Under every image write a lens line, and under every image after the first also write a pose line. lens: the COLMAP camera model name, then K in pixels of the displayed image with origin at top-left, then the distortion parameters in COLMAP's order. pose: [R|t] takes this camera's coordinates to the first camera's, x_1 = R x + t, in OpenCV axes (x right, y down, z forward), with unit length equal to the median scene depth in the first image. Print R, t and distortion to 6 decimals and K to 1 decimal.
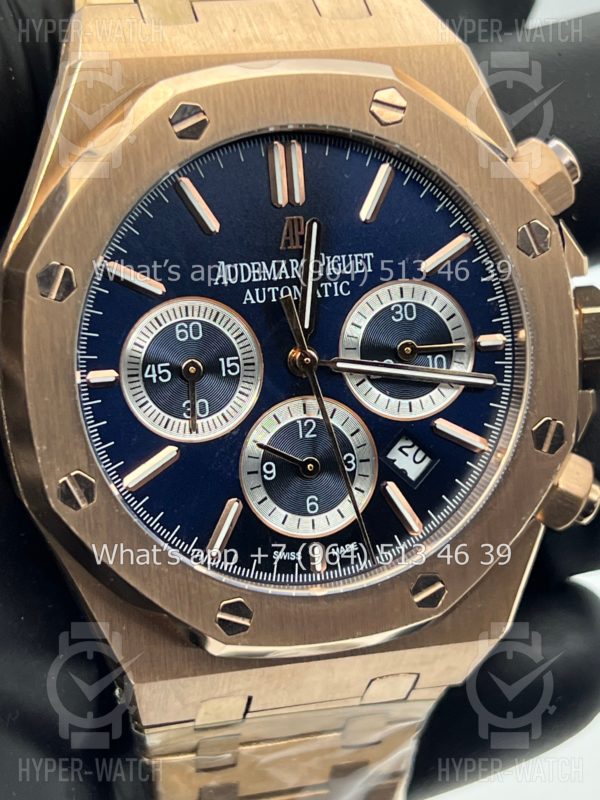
lens RADIAL K [[1892.4, 0, 298.8], [0, 1892.4, 395.4], [0, 0, 1]] dist [0.229931, 0.000000]
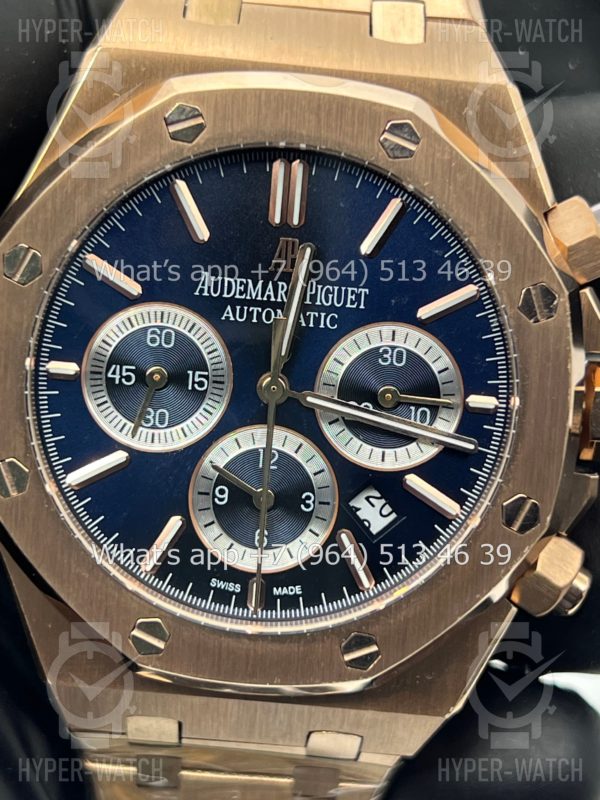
lens RADIAL K [[1892.4, 0, 299.6], [0, 1892.4, 400.1], [0, 0, 1]] dist [0.229931, 0.000000]
pose [[0.961852, 0.174900, -0.210360, 0.217438], [-0.174956, 0.984403, 0.018496, -0.032441], [0.210314, 0.019013, 0.977449, 0.068561]]
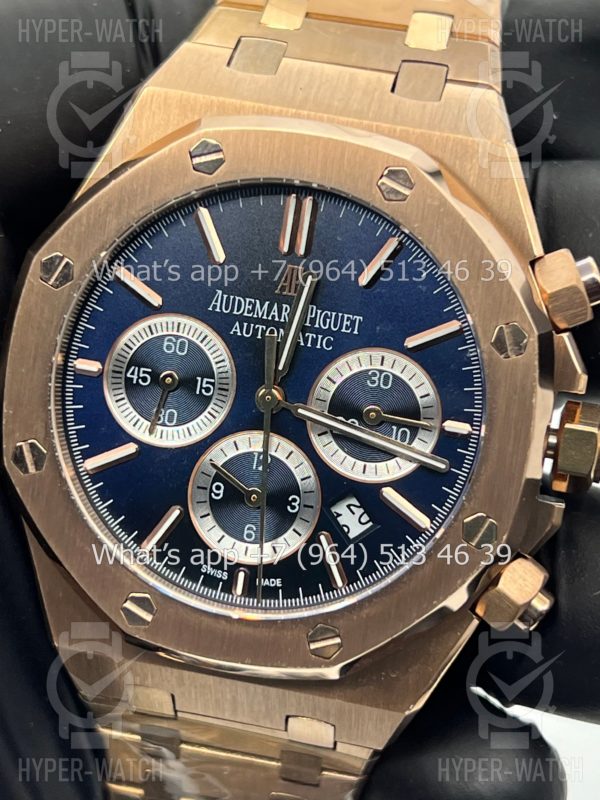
lens RADIAL K [[1892.4, 0, 302.6], [0, 1892.4, 400.0], [0, 0, 1]] dist [0.229931, 0.000000]
pose [[0.906277, 0.245277, -0.344240, 0.386253], [-0.257900, 0.966126, 0.009409, -0.032382], [0.334887, 0.080253, 0.938835, 0.006157]]
